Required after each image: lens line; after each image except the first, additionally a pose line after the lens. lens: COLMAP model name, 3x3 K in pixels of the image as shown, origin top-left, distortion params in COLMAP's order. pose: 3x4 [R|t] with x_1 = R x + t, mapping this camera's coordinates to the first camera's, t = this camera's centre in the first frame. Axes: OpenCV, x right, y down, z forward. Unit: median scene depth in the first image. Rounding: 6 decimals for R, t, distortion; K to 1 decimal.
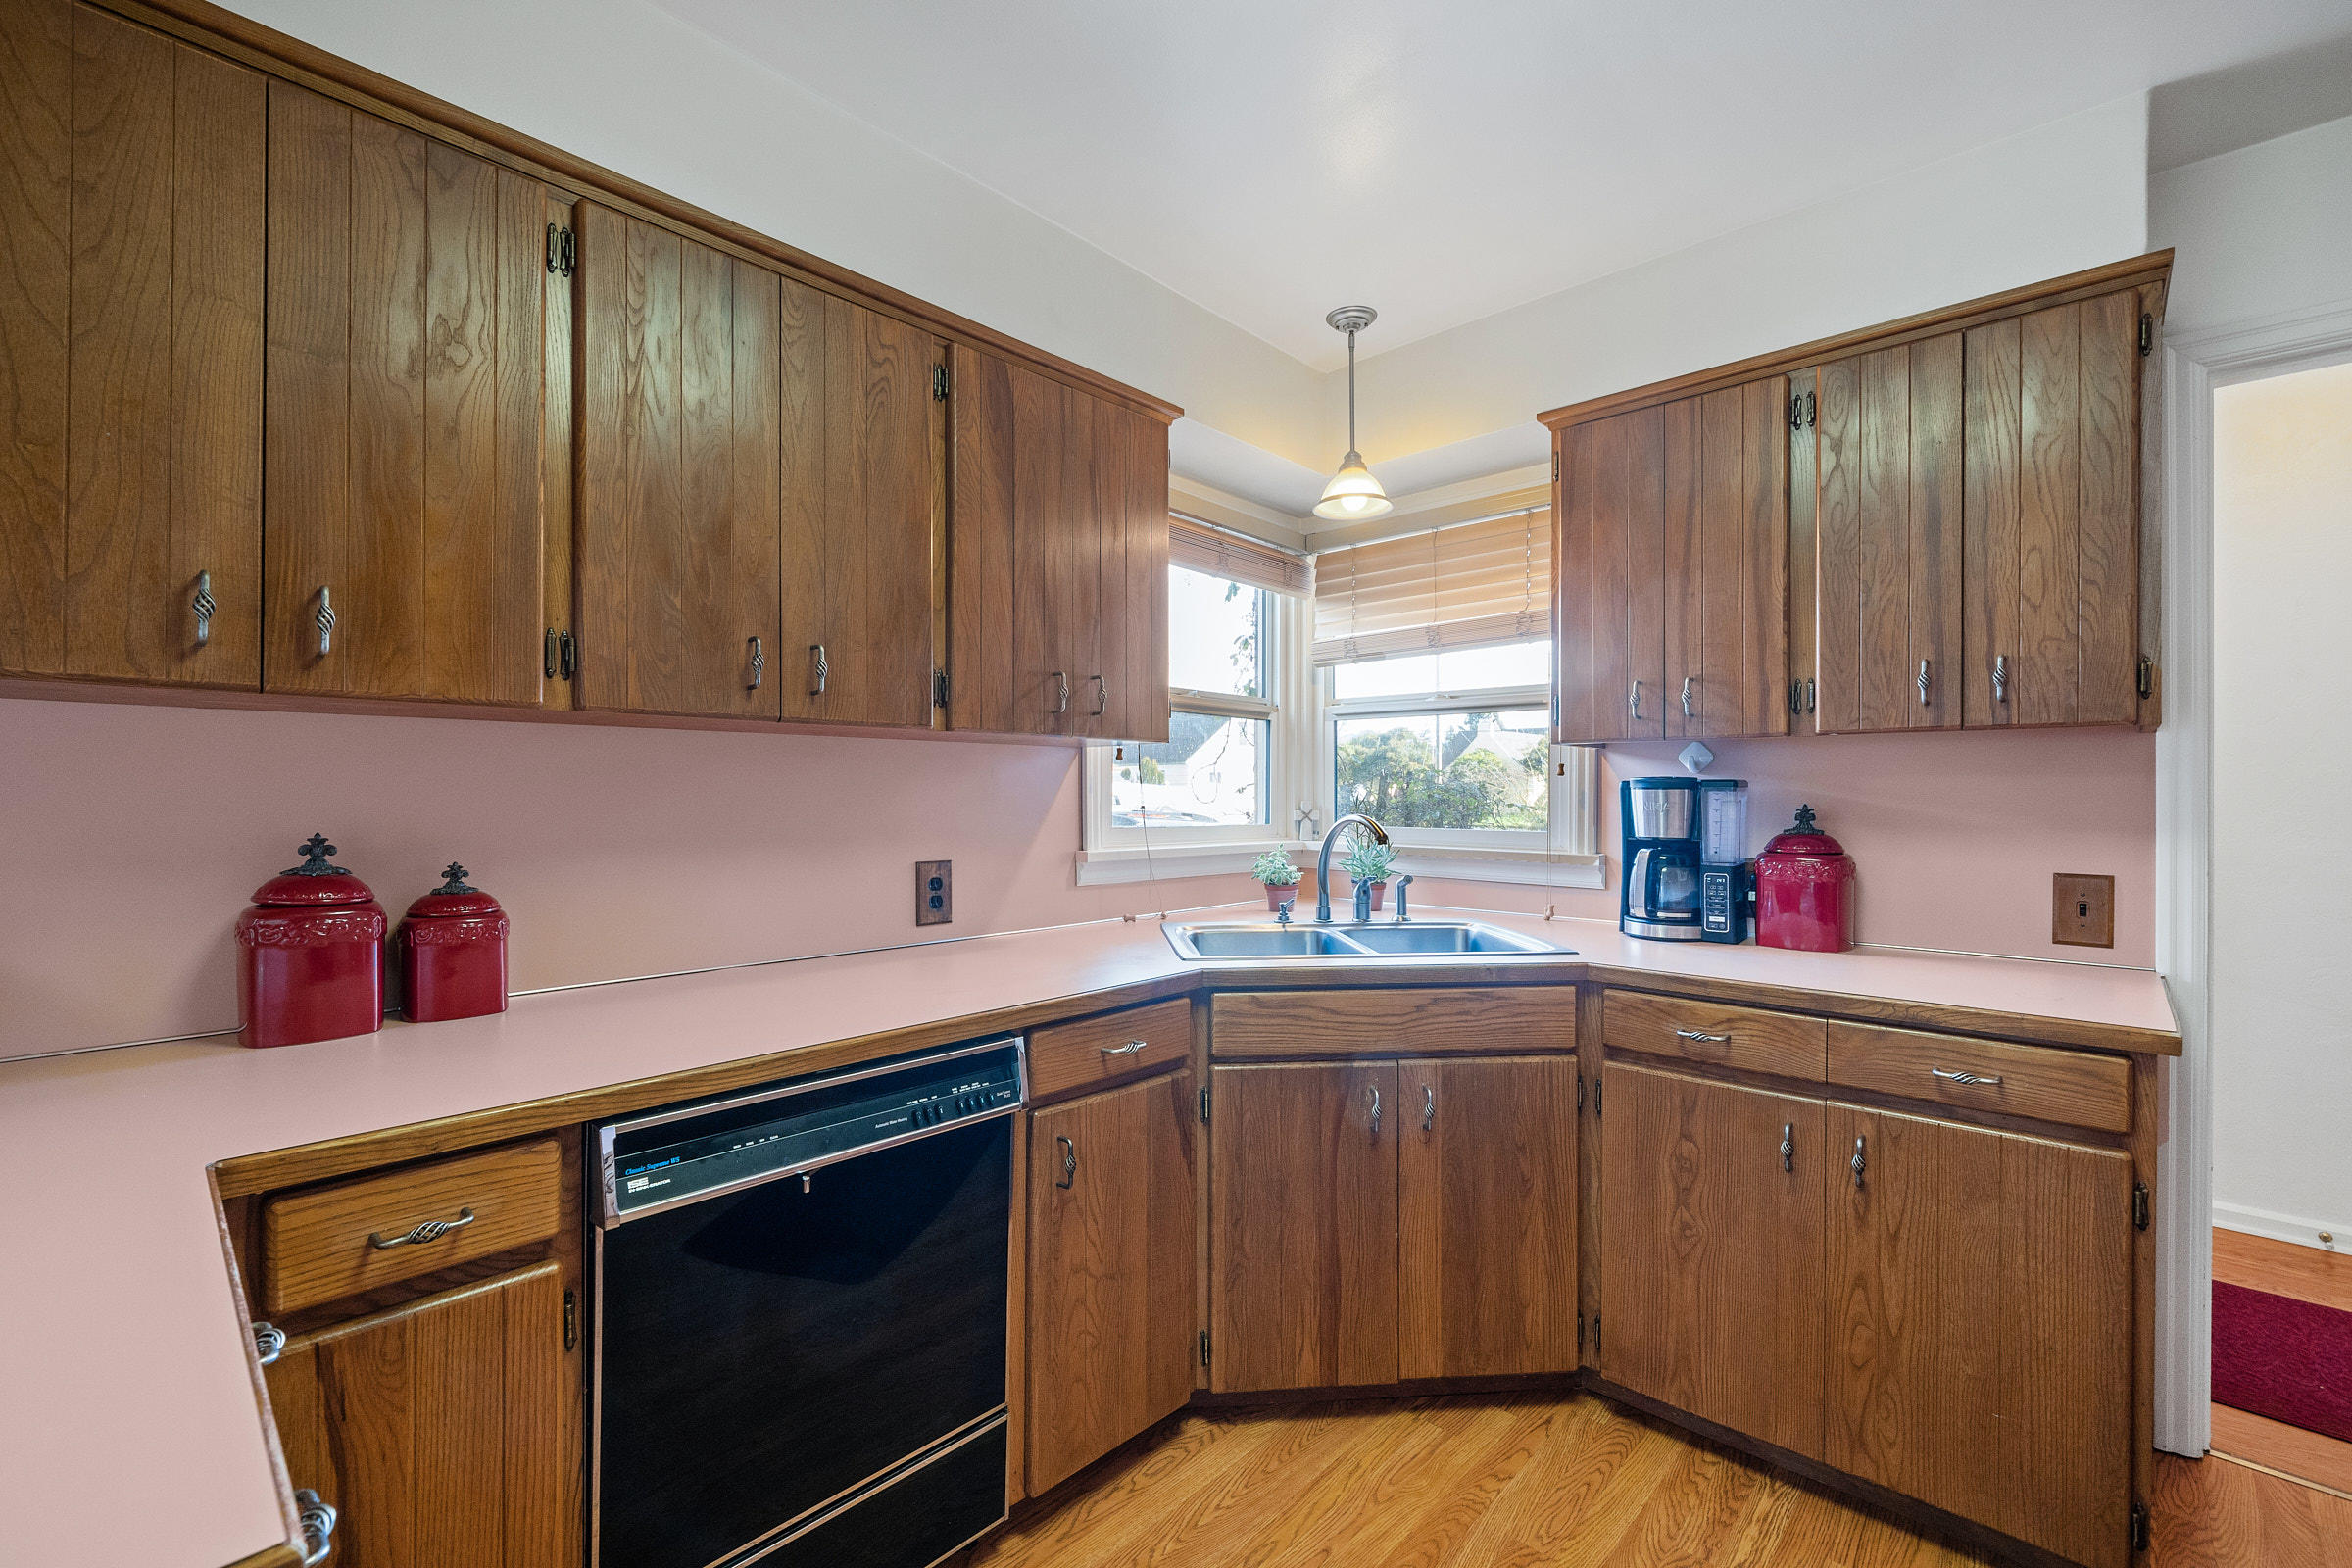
lens RADIAL K [[996.9, 0, 1184.8], [0, 996.9, 795.5], [0, 0, 1]] dist [-0.000086, -0.000058]
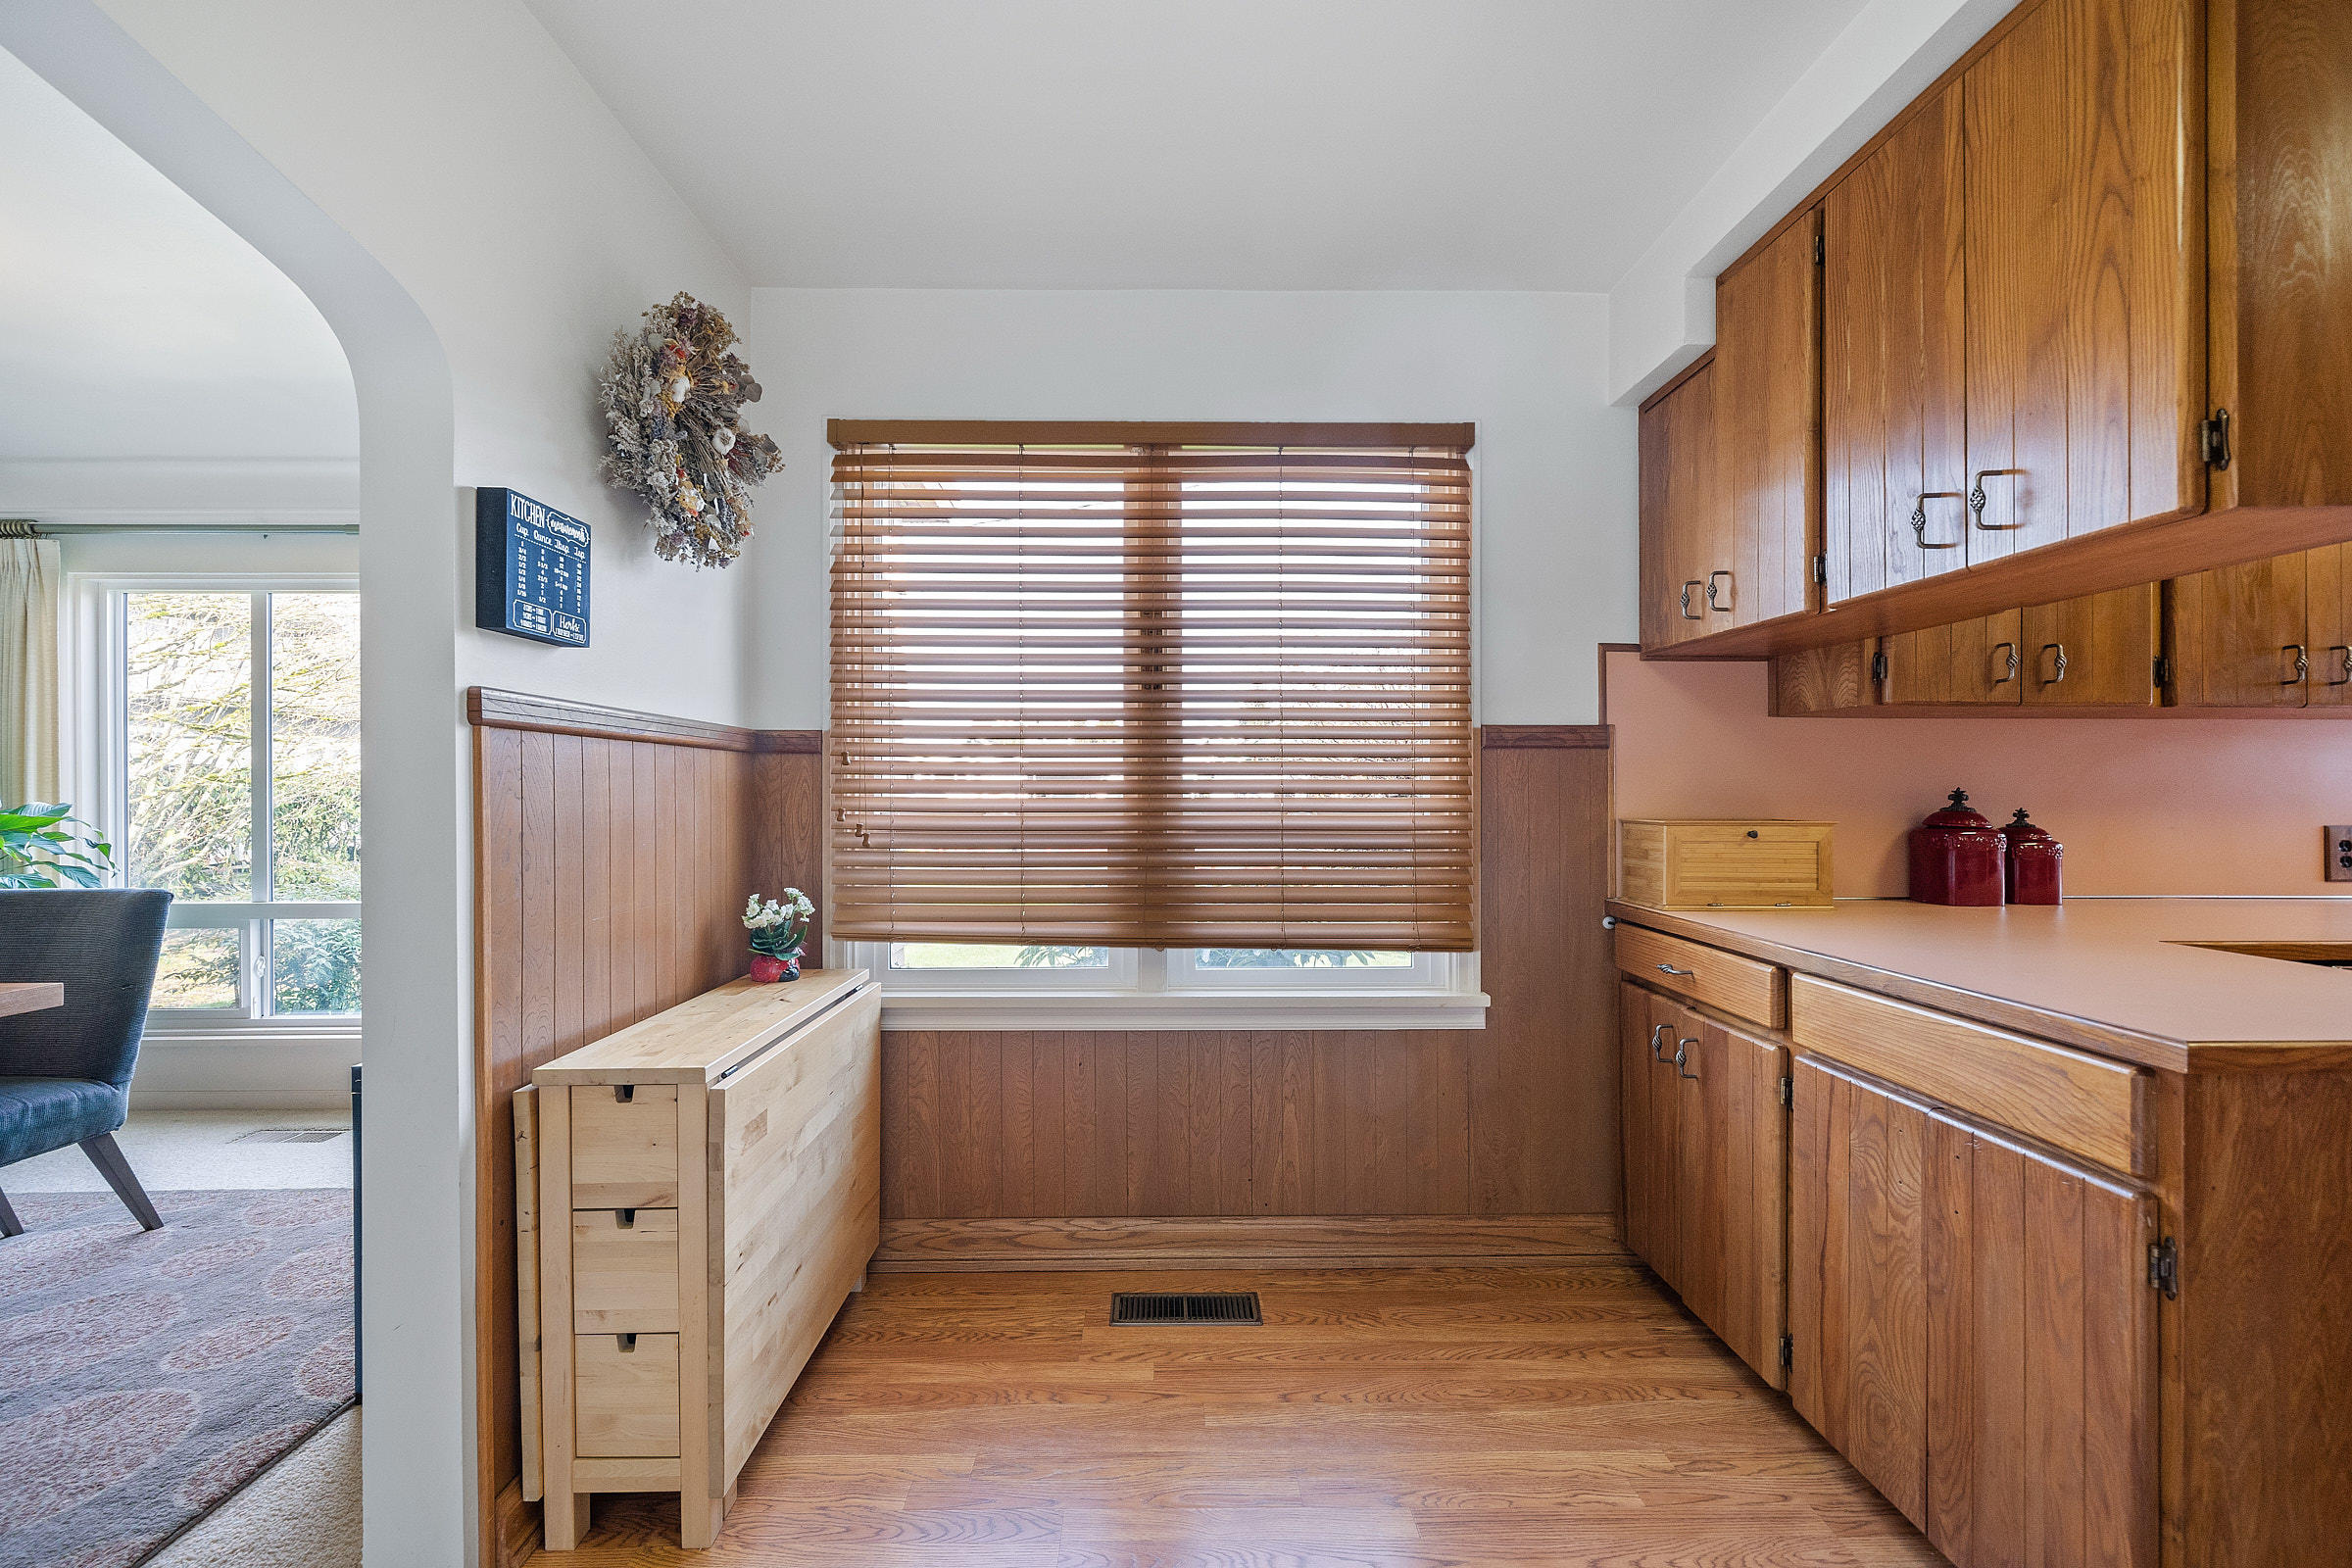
lens RADIAL K [[928.4, 0, 1176.0], [0, 928.4, 784.0], [0, 0, 1]] dist [-0.000548, -0.000211]
pose [[0.698802, -0.002975, -0.715309, -0.536193], [-0.002208, 0.999978, -0.006315, 0.036367], [0.715311, 0.005992, 0.698780, -0.866295]]
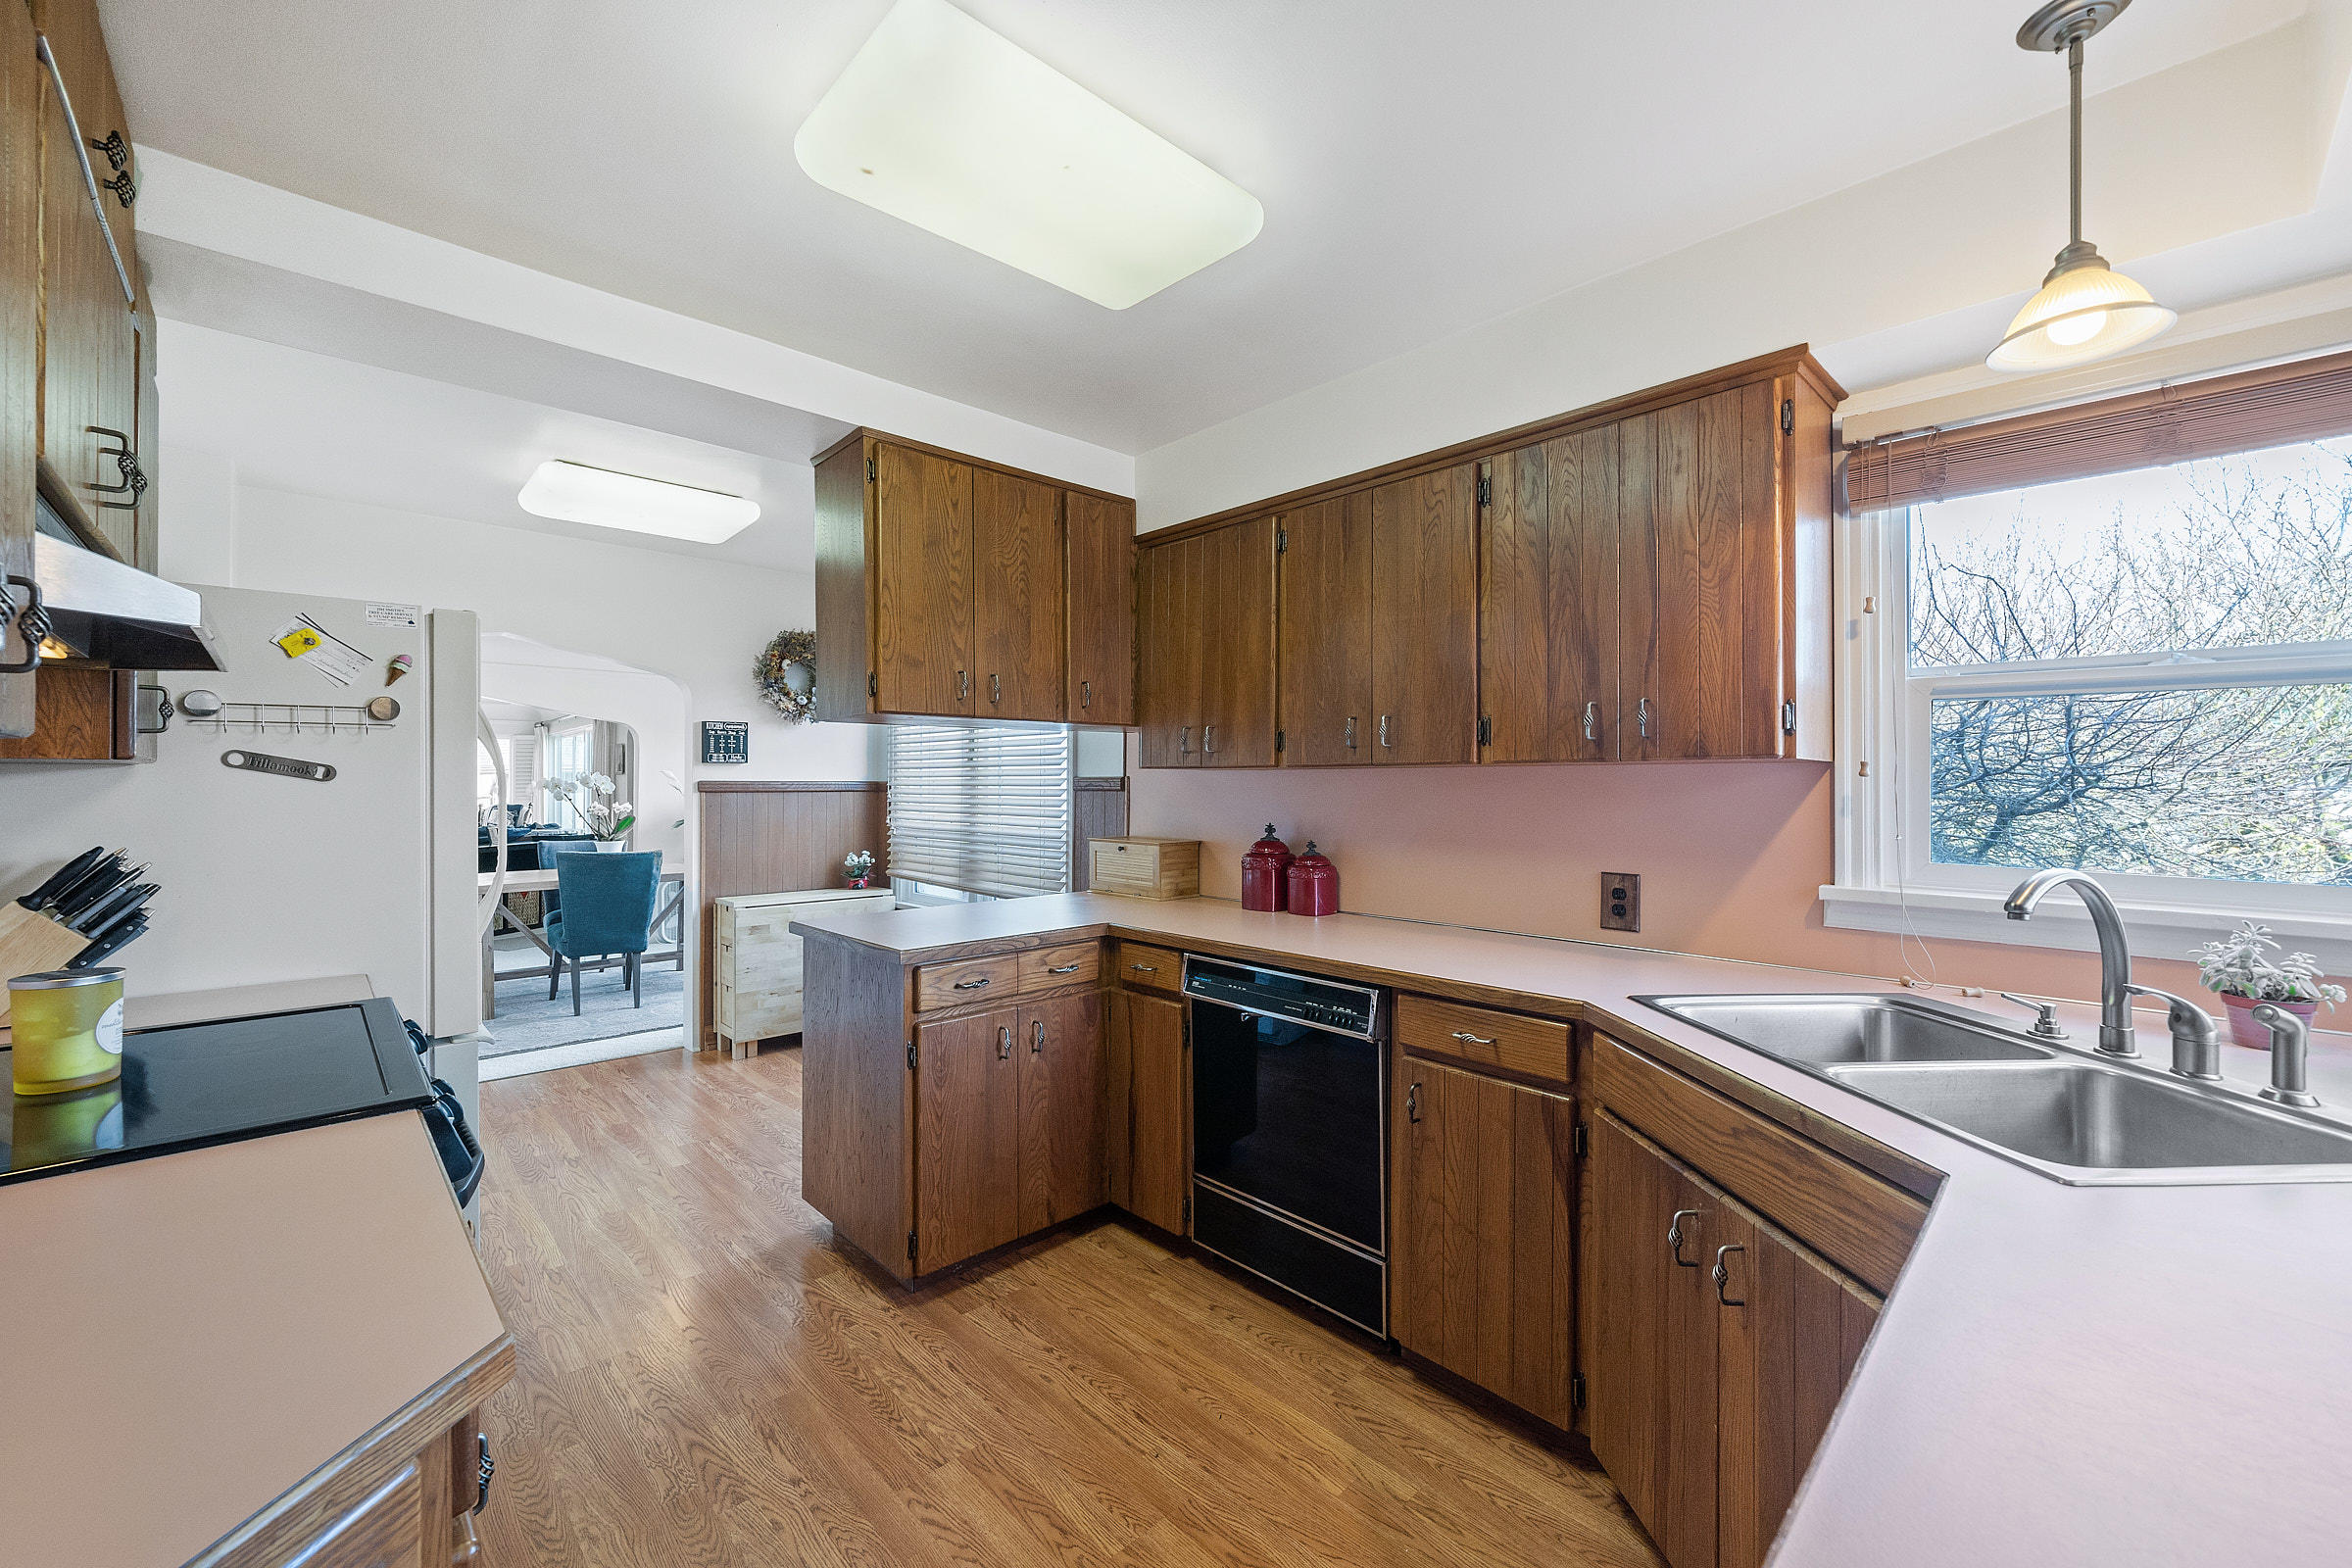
lens RADIAL K [[941.5, 0, 1176.0], [0, 941.5, 784.0], [0, 0, 1]] dist [-0.000748, -0.000194]
pose [[-0.058868, -0.002787, -0.998262, 1.064822], [-0.005471, 0.999982, -0.002469, -0.036714], [0.998251, 0.005316, -0.058882, 0.730135]]
